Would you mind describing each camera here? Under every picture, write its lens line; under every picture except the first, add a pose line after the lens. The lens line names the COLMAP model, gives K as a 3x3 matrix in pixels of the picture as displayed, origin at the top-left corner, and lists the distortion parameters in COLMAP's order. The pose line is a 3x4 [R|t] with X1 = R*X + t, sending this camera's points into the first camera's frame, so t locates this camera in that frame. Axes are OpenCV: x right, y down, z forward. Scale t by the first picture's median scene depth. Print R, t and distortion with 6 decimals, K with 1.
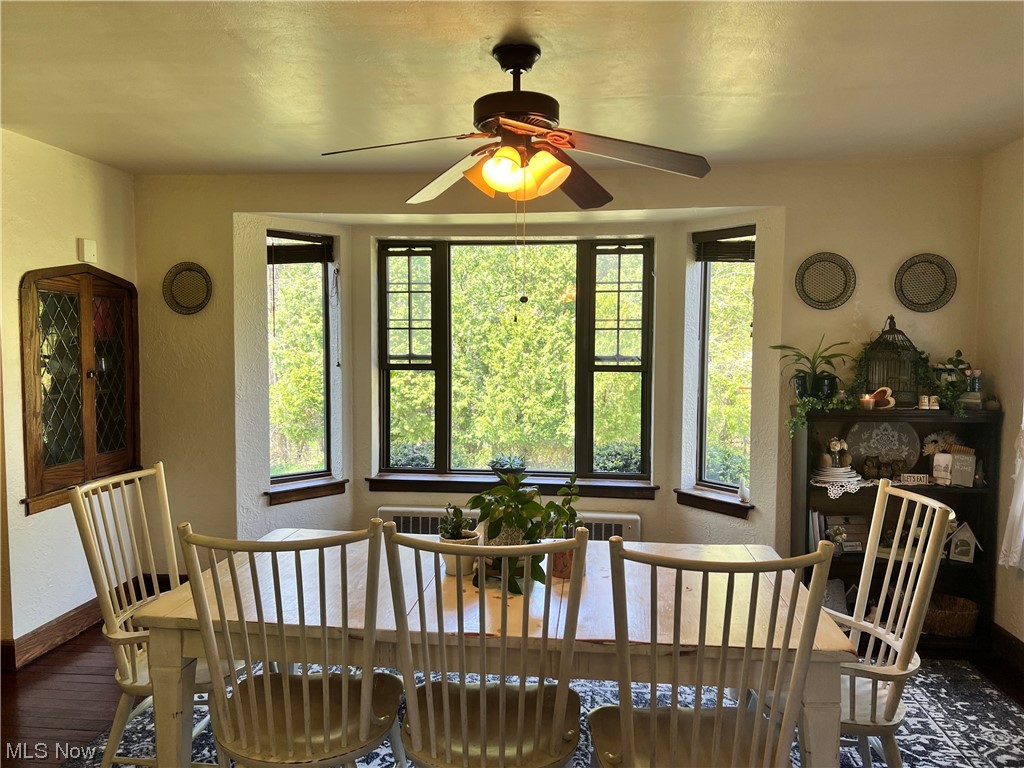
lens RADIAL K [[765.6, 0, 512.0], [0, 765.6, 381.9], [0, 0, 1]] dist [0.065322, -0.080357]
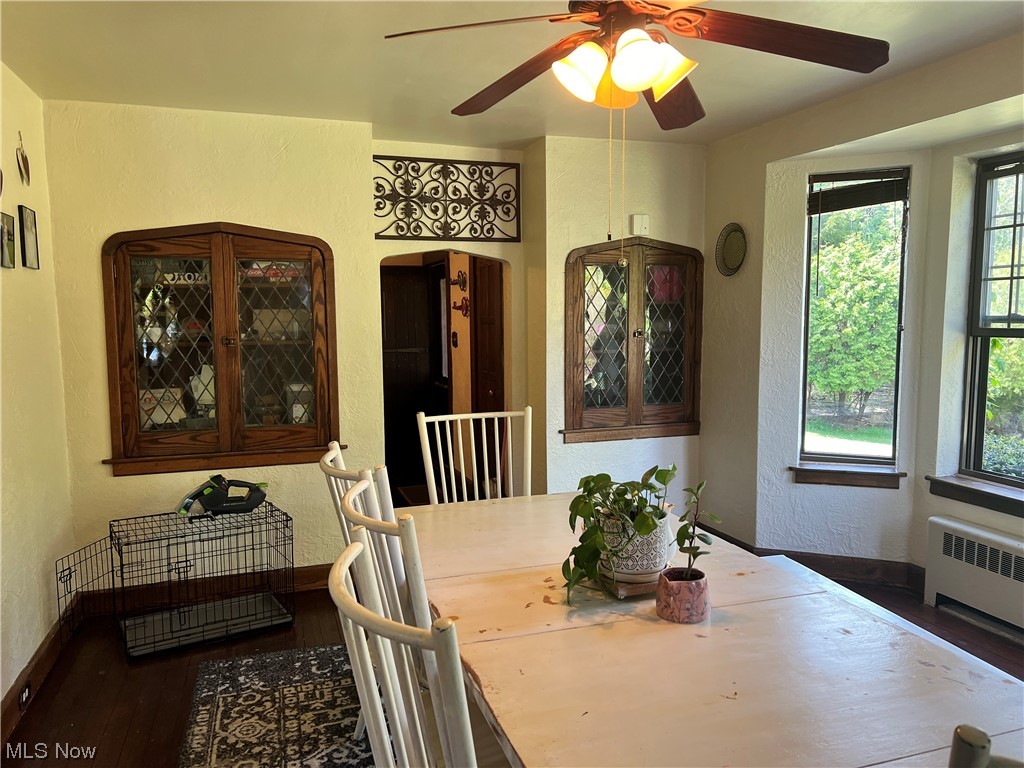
lens RADIAL K [[765.6, 0, 511.6], [0, 765.6, 388.4], [0, 0, 1]] dist [0.065322, -0.080357]
pose [[0.403933, 0.081652, -0.911137, 0.382902], [-0.035893, 0.996656, 0.073404, -0.005497], [0.914084, 0.003053, 0.405513, 0.333360]]
